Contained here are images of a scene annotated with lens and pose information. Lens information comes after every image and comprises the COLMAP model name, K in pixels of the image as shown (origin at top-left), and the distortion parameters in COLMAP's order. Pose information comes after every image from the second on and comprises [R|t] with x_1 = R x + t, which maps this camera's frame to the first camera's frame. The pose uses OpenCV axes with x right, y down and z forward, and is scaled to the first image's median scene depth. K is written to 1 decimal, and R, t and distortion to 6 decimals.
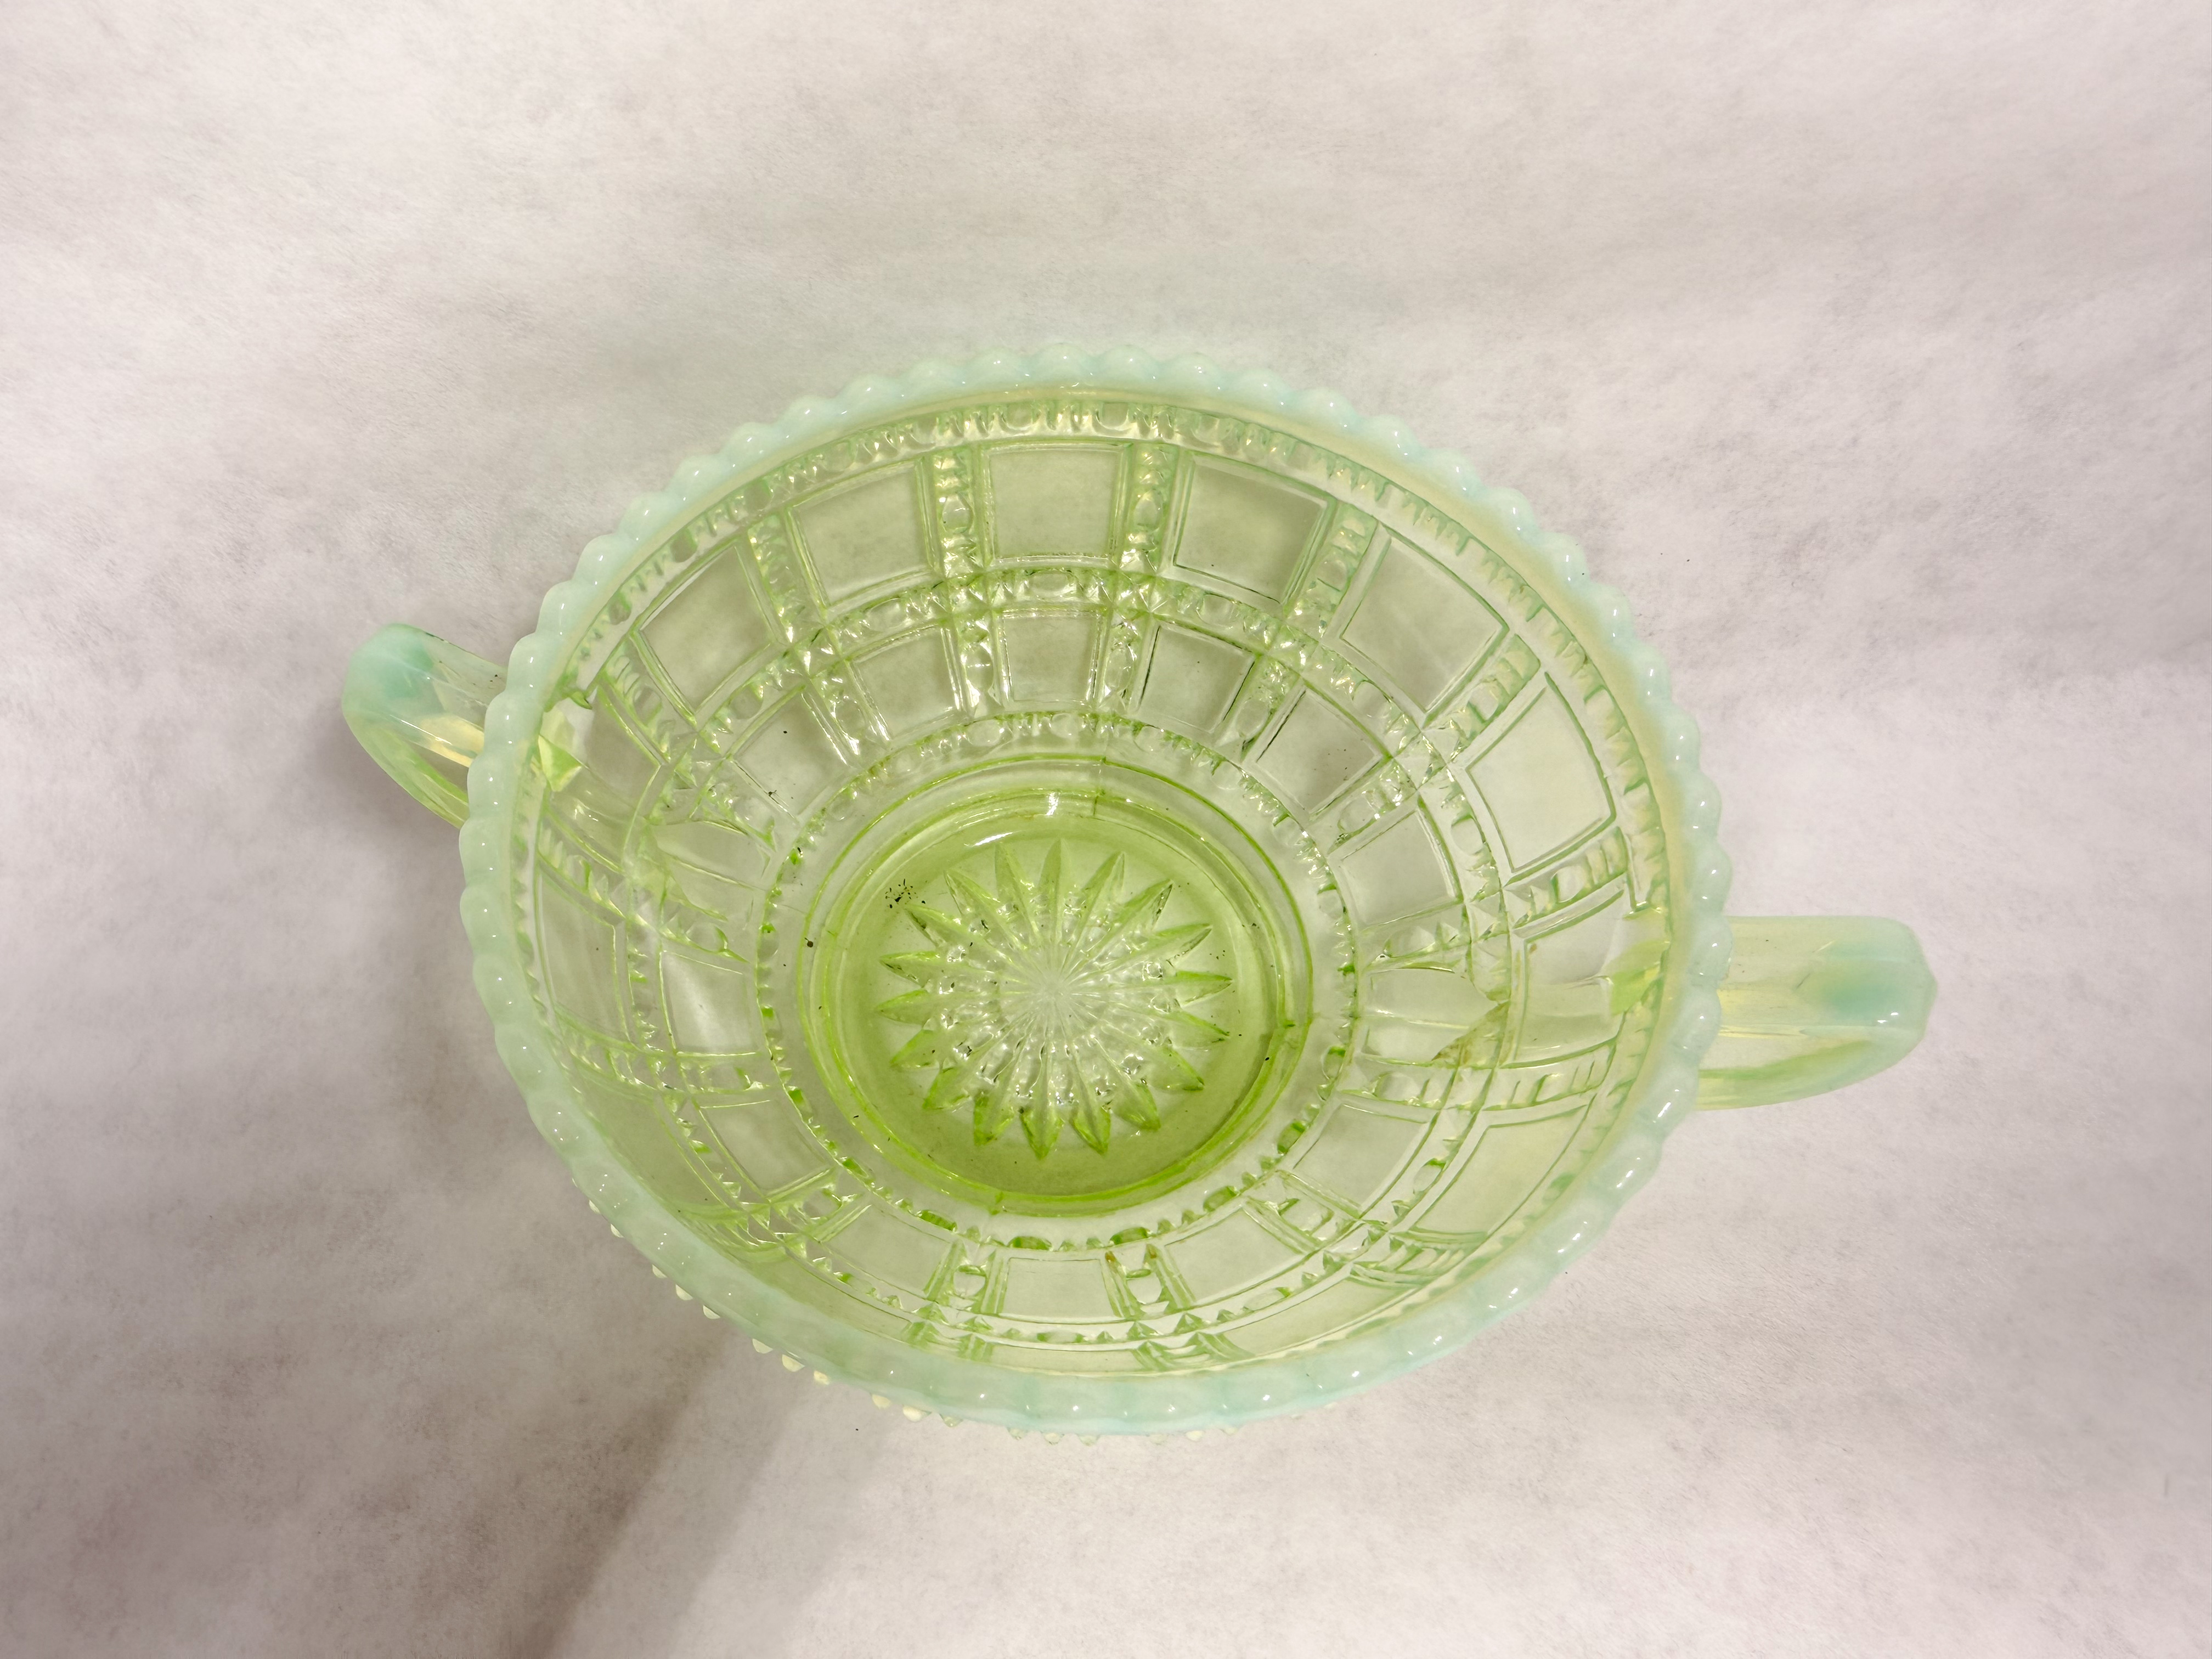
lens RADIAL K [[1579.4, 0, 940.5], [0, 1579.4, 840.3], [0, 0, 1]] dist [0.000733, 0.005758]
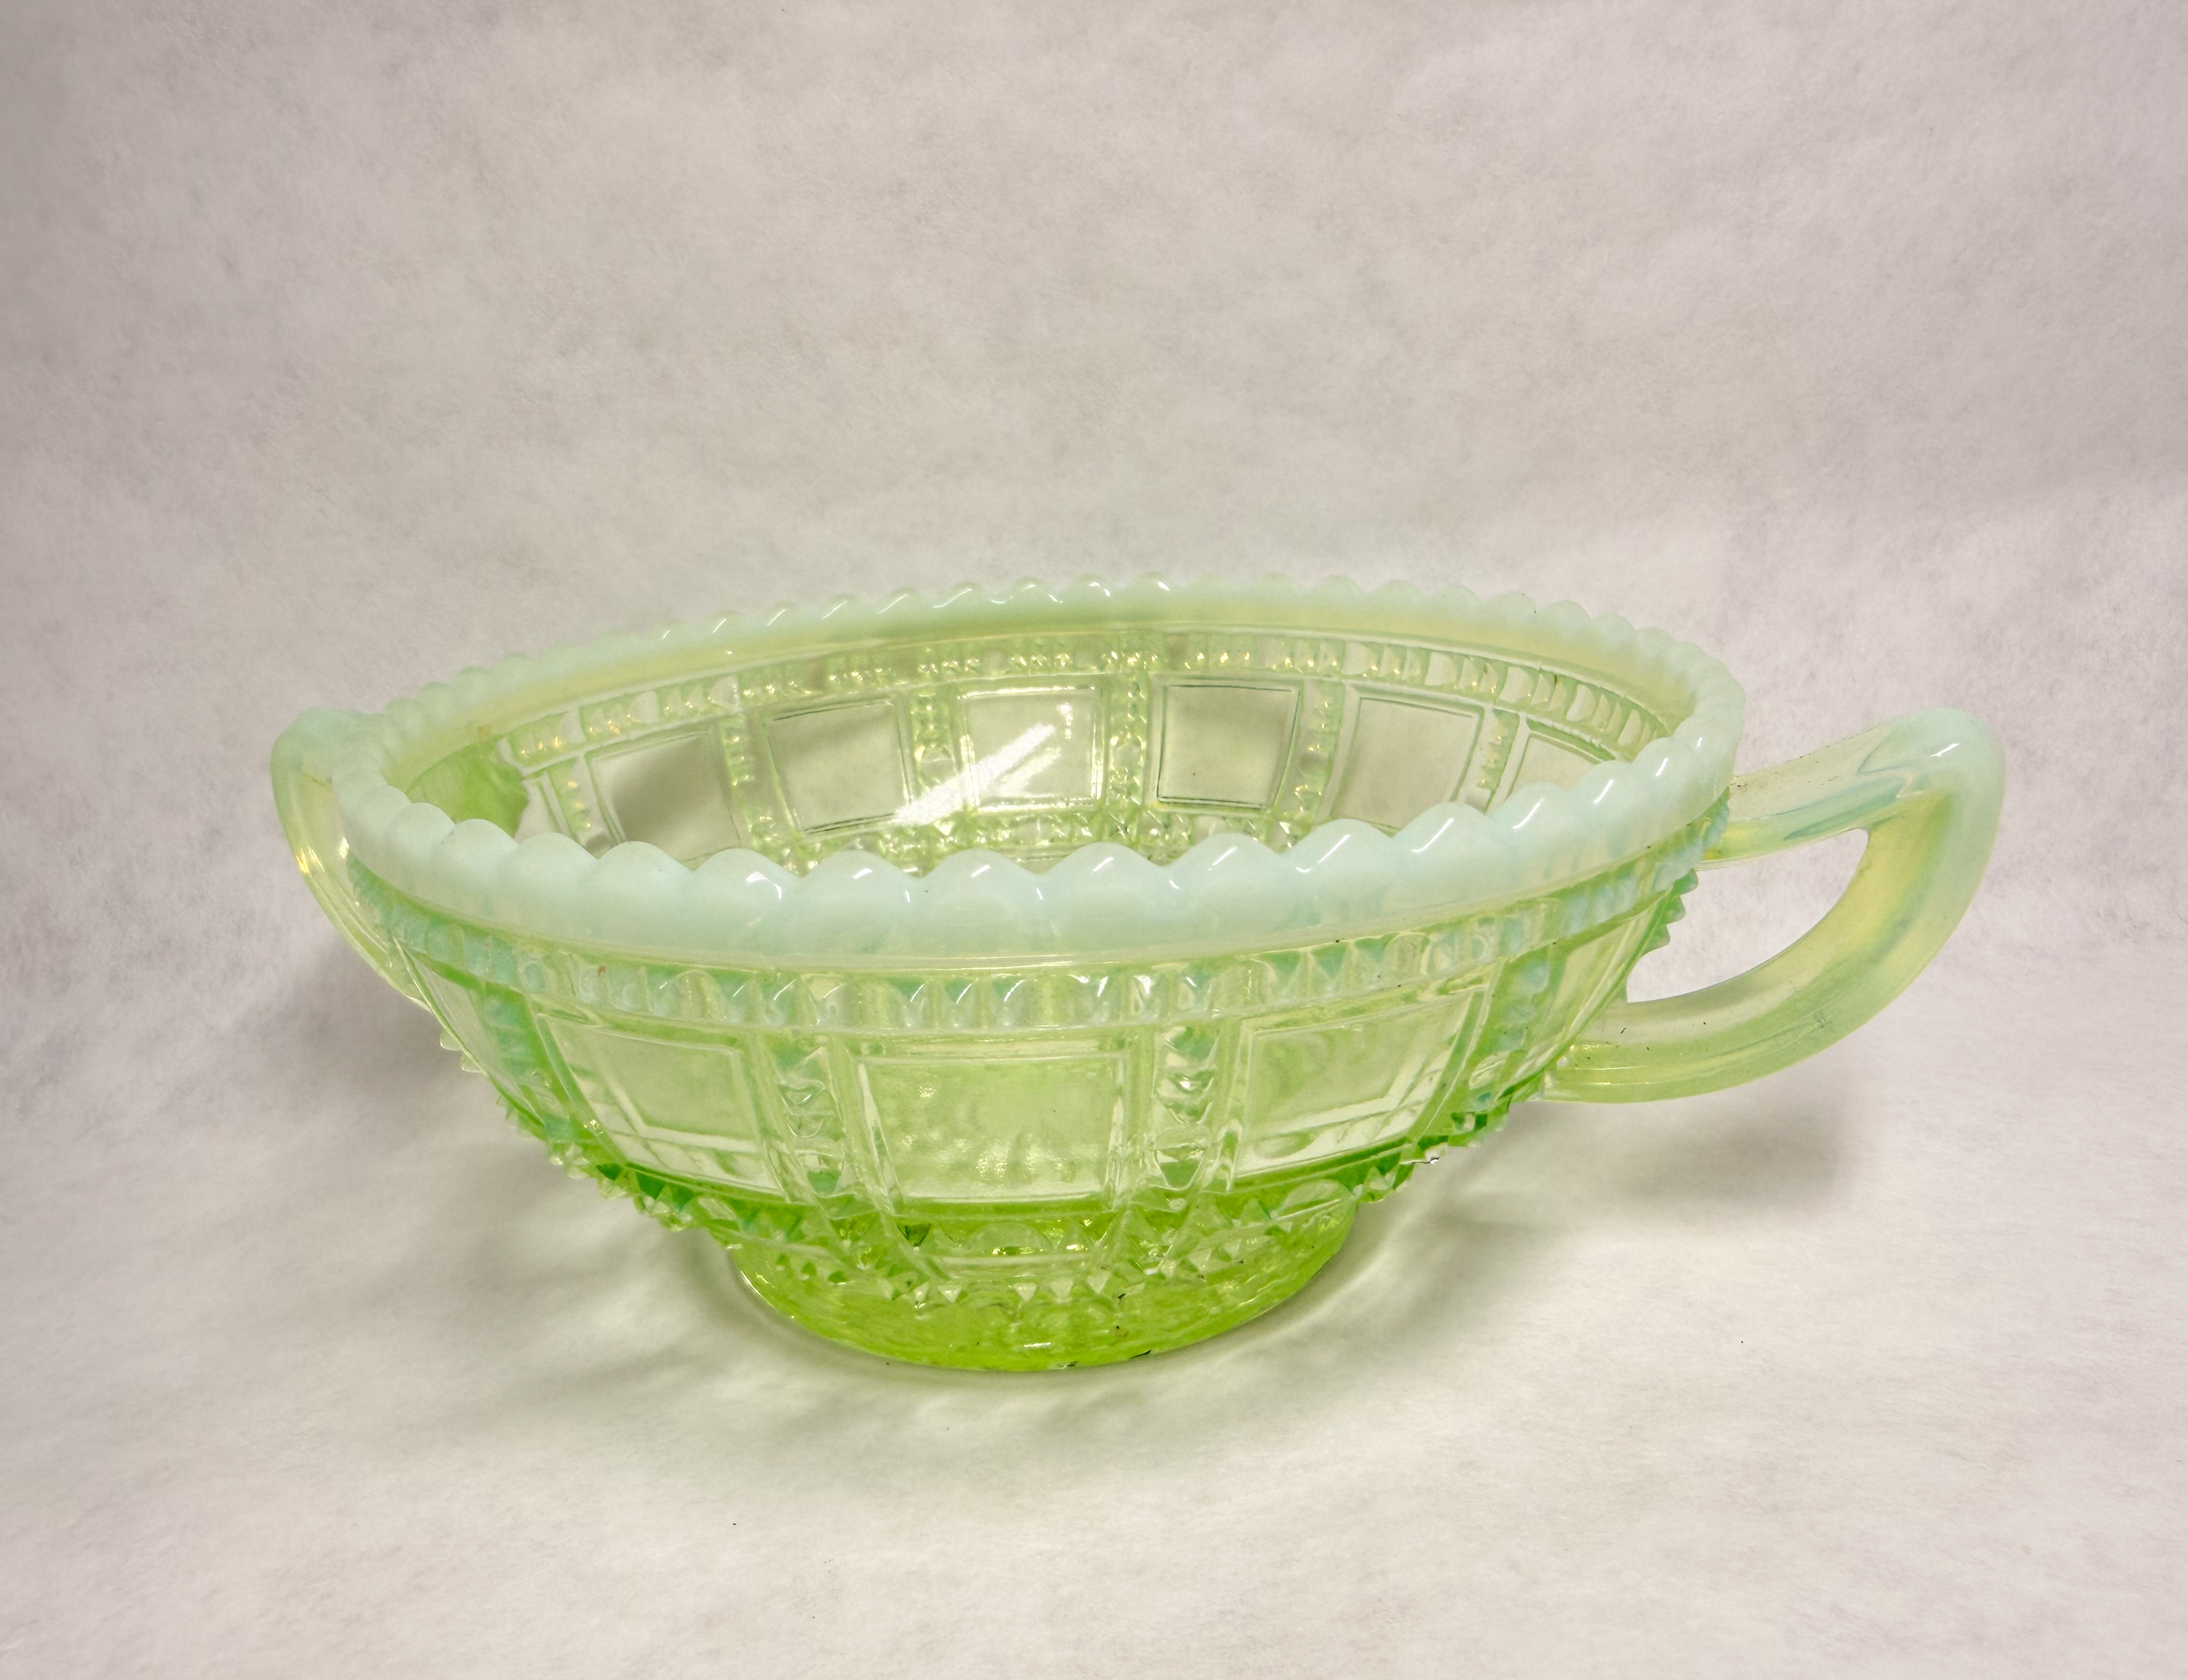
lens RADIAL K [[1707.3, 0, 1018.7], [0, 1707.3, 922.6], [0, 0, 1]] dist [-0.009757, 0.025090]
pose [[0.999531, -0.027846, -0.012762, 0.078123], [0.012800, 0.758214, -0.651880, 0.612251], [0.027829, 0.651411, 0.758215, 0.266522]]
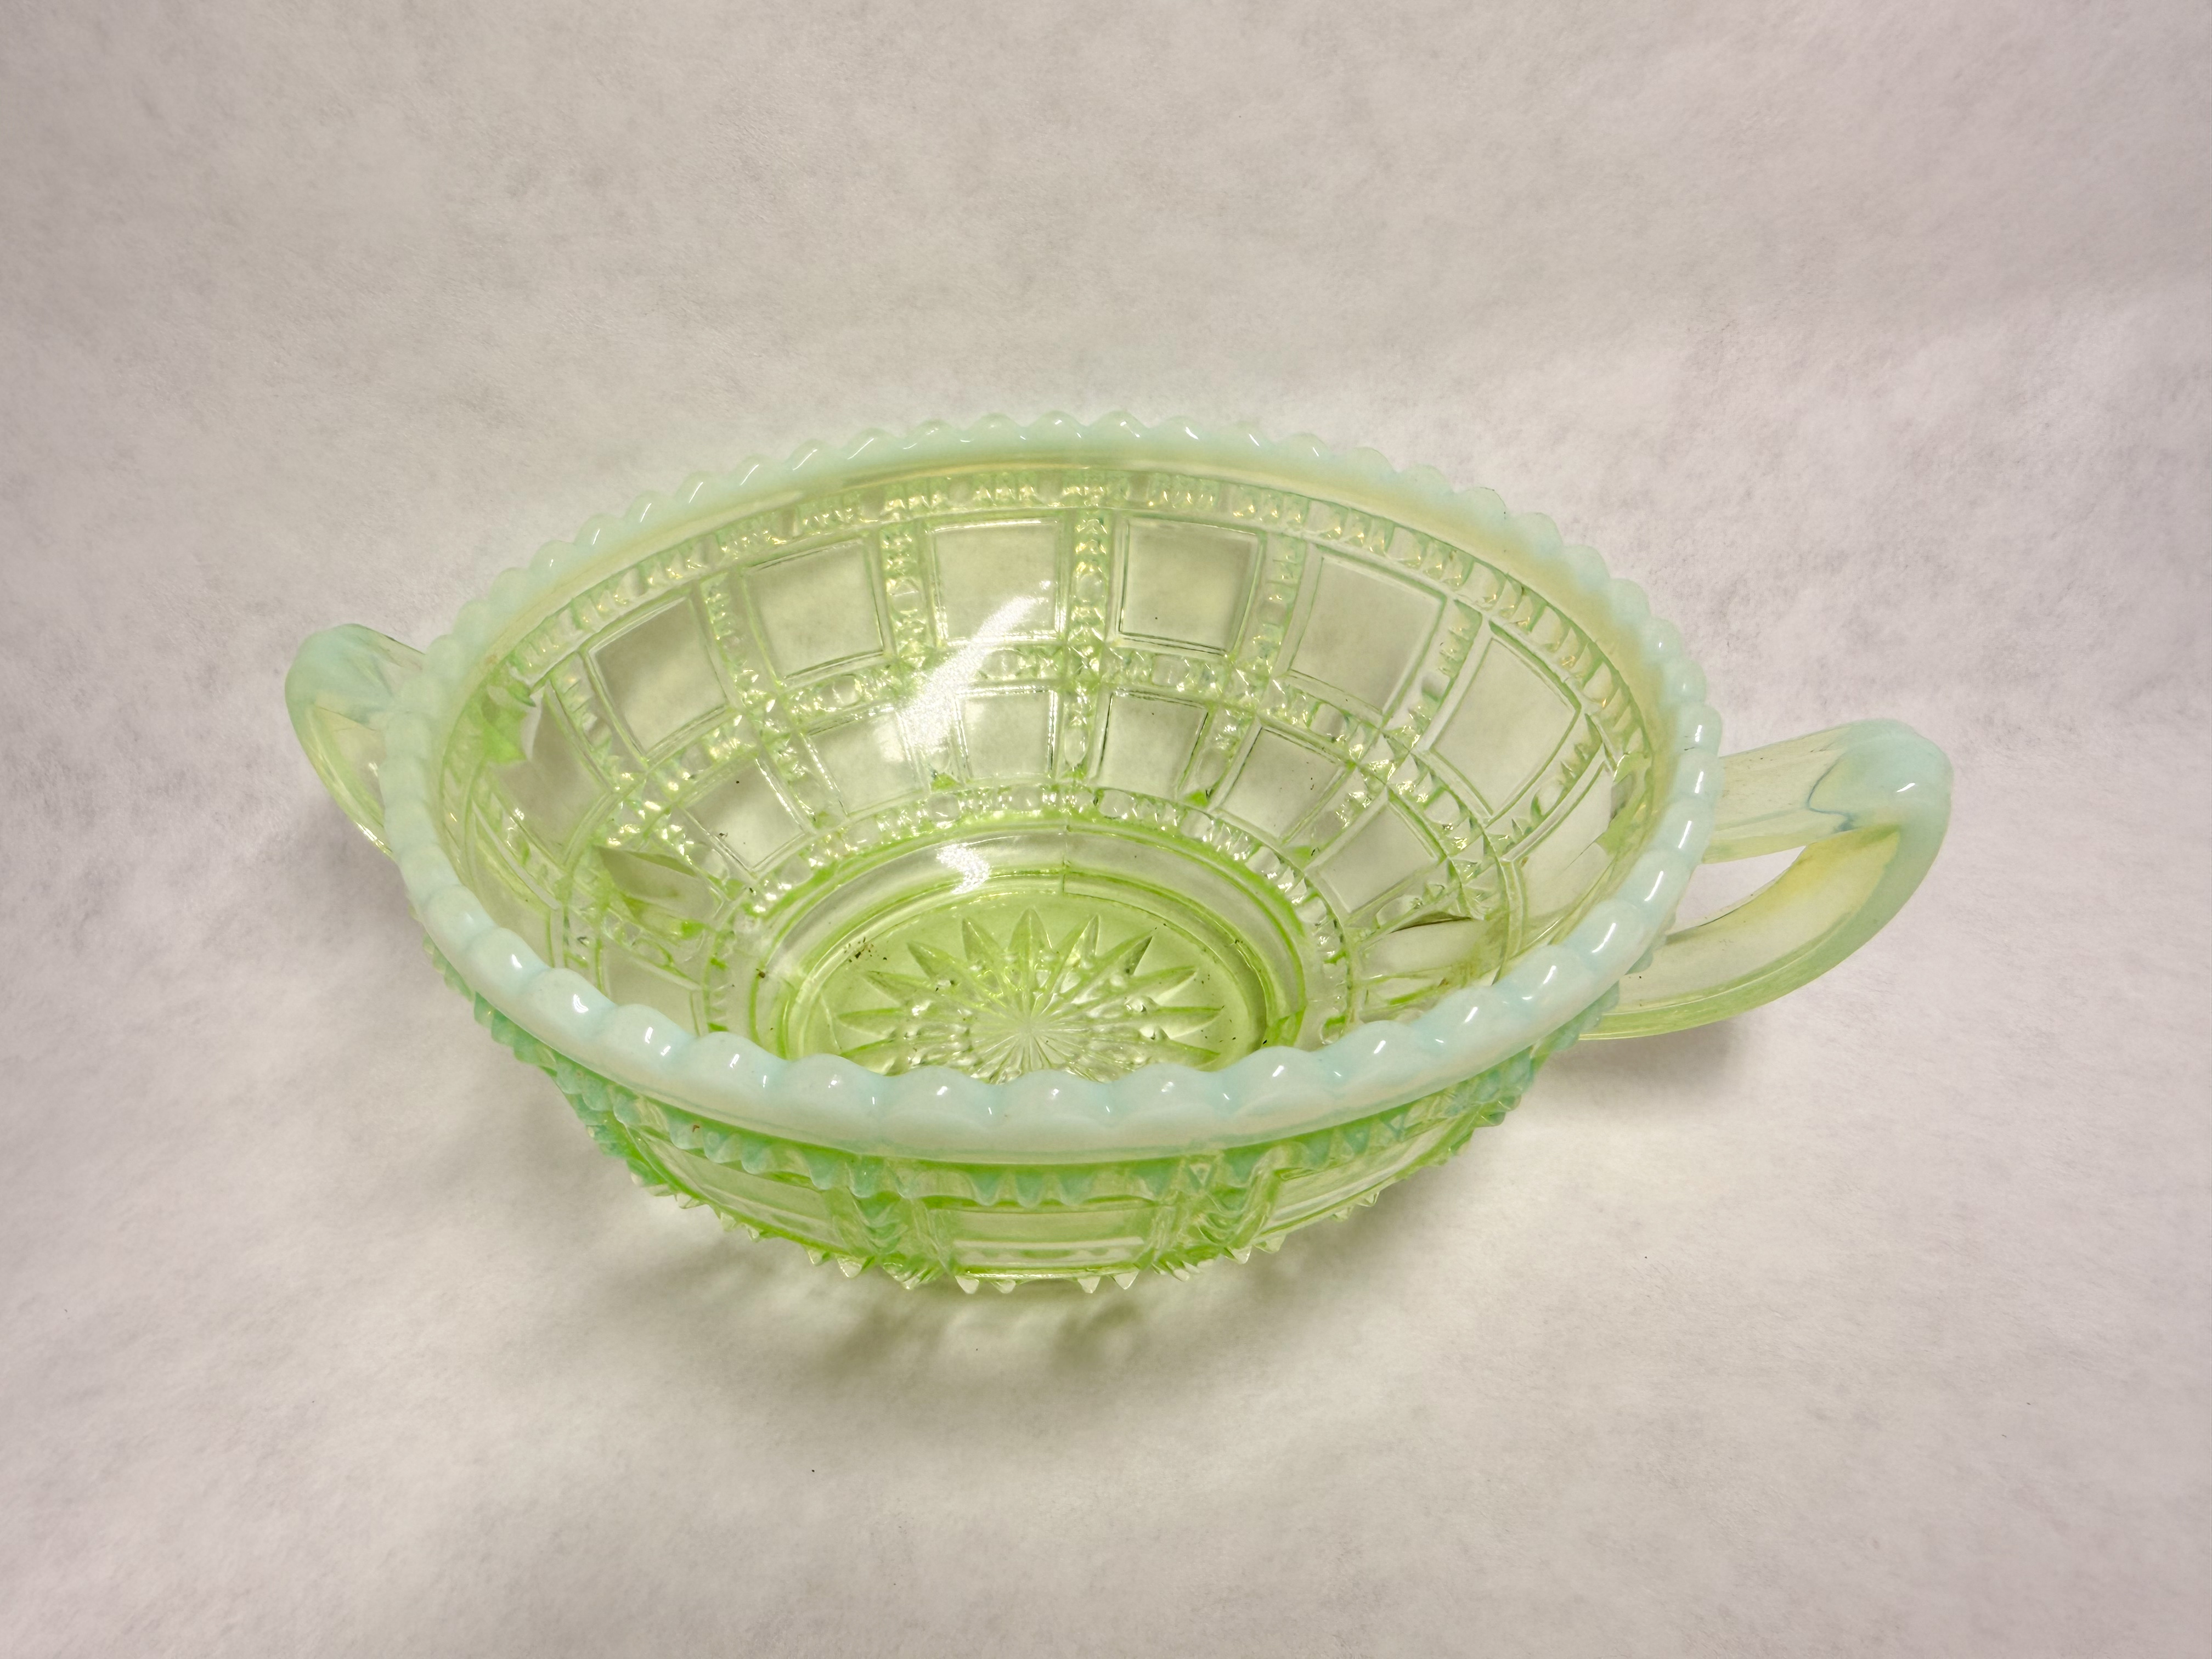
lens RADIAL K [[1579.4, 0, 940.5], [0, 1579.4, 840.3], [0, 0, 1]] dist [0.000733, 0.005758]
pose [[0.998985, -0.044495, 0.007036, 0.019614], [0.043594, 0.915530, -0.399881, 0.379620], [0.011351, 0.399781, 0.916540, 0.121042]]
